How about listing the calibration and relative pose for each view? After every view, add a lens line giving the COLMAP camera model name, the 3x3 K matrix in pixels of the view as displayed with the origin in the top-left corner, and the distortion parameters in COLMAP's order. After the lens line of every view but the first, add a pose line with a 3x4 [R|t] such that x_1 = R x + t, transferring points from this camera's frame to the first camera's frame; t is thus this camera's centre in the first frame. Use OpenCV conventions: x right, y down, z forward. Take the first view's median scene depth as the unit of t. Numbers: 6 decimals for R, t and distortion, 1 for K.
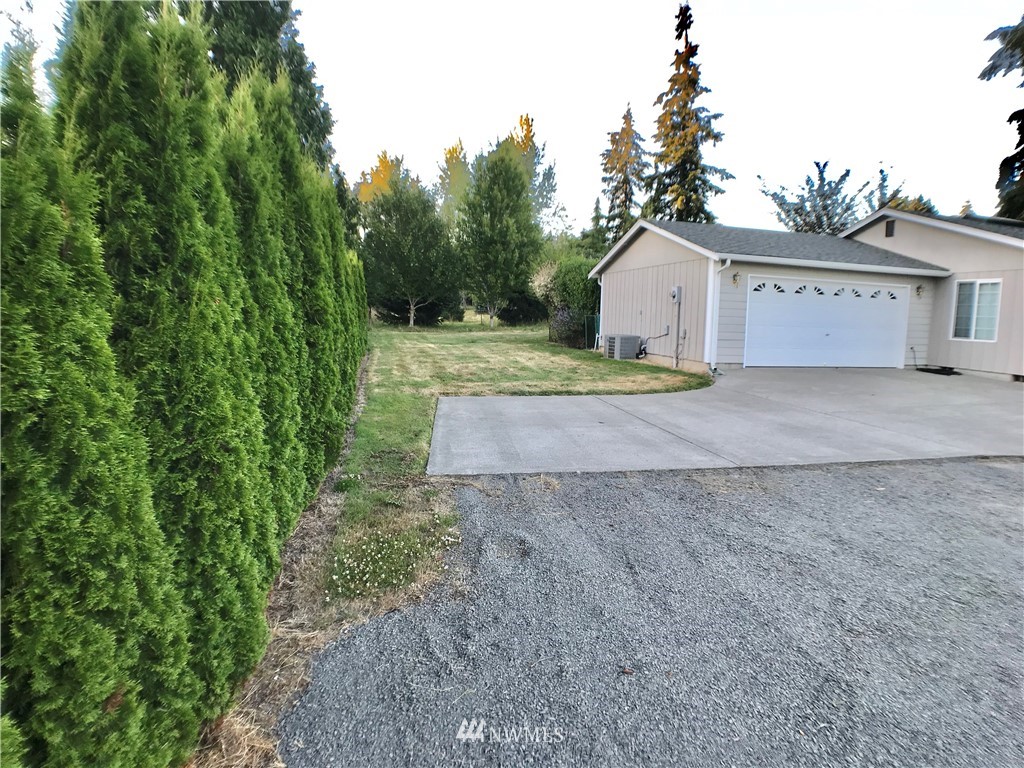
lens RADIAL K [[575.5, 0, 522.7], [0, 575.5, 379.2], [0, 0, 1]] dist [-0.094721, 0.012113]
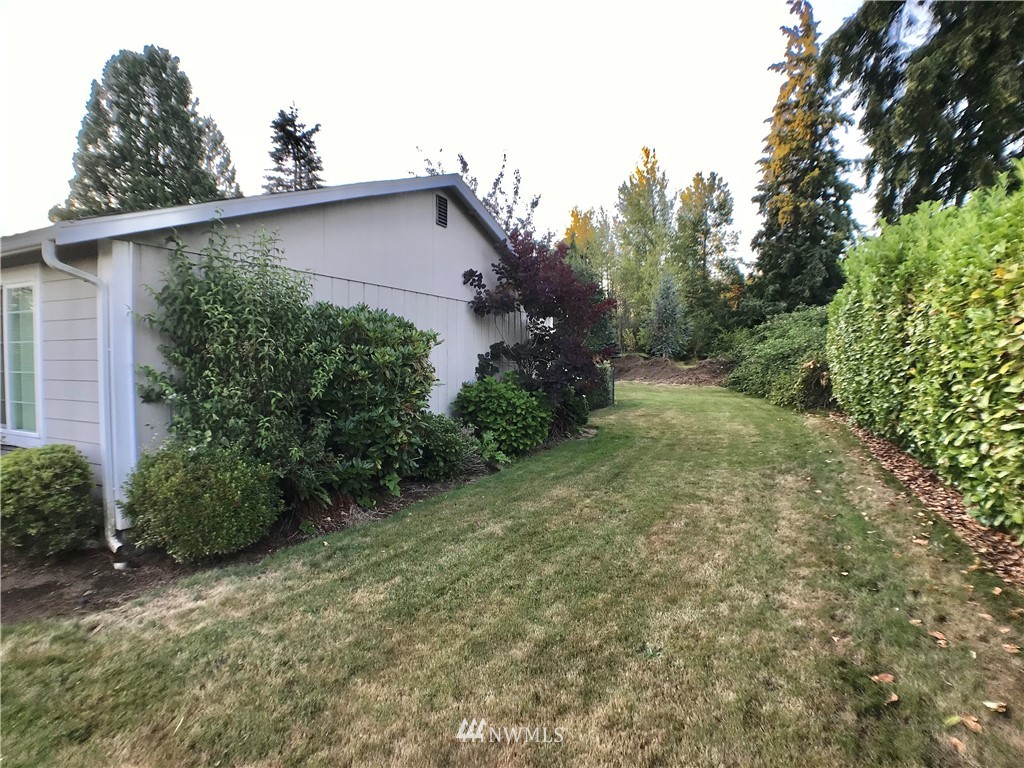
lens RADIAL K [[575.5, 0, 507.9], [0, 575.5, 382.3], [0, 0, 1]] dist [-0.094721, 0.012113]
pose [[0.789651, 0.008386, -0.613499, 0.432770], [-0.055211, 0.996821, -0.057438, -0.016880], [0.611068, 0.079228, 0.787604, 0.175543]]
